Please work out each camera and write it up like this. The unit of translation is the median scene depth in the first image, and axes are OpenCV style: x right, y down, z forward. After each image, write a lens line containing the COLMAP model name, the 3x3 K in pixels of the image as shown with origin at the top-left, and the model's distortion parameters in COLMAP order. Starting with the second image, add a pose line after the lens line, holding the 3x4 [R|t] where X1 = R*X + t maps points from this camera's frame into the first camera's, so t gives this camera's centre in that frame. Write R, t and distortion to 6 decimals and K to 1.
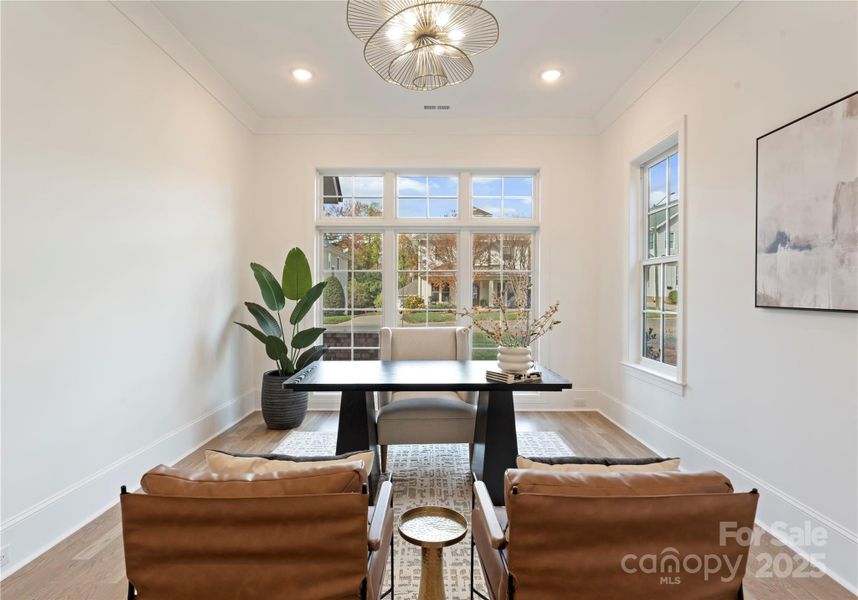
lens RADIAL K [[459.5, 0, 429.4], [0, 459.5, 297.1], [0, 0, 1]] dist [0.005026, -0.001512]
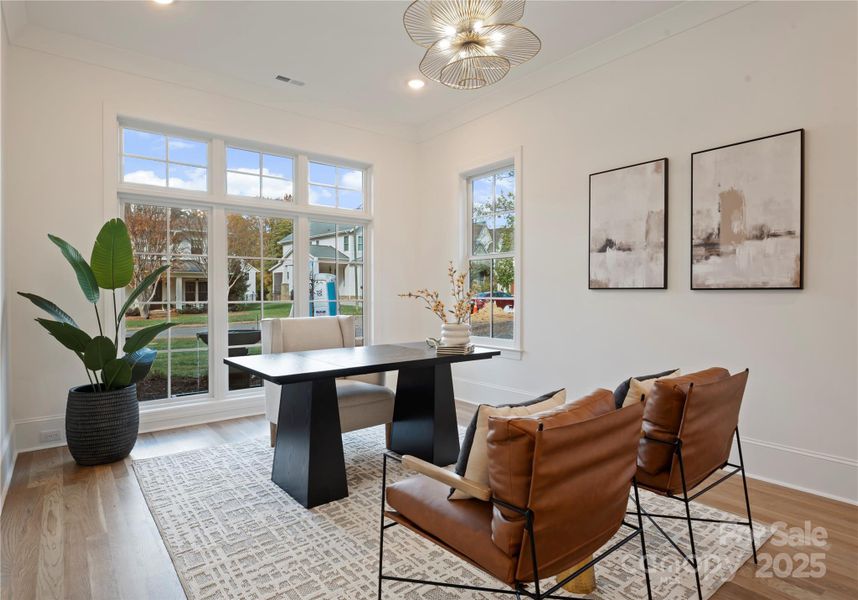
lens RADIAL K [[484.4, 0, 433.6], [0, 484.4, 299.0], [0, 0, 1]] dist [0.003107, -0.003168]
pose [[0.776204, -0.009328, 0.630413, -0.622549], [0.009358, 0.999951, 0.003274, 0.041819], [-0.630413, 0.003358, 0.776253, 0.100822]]
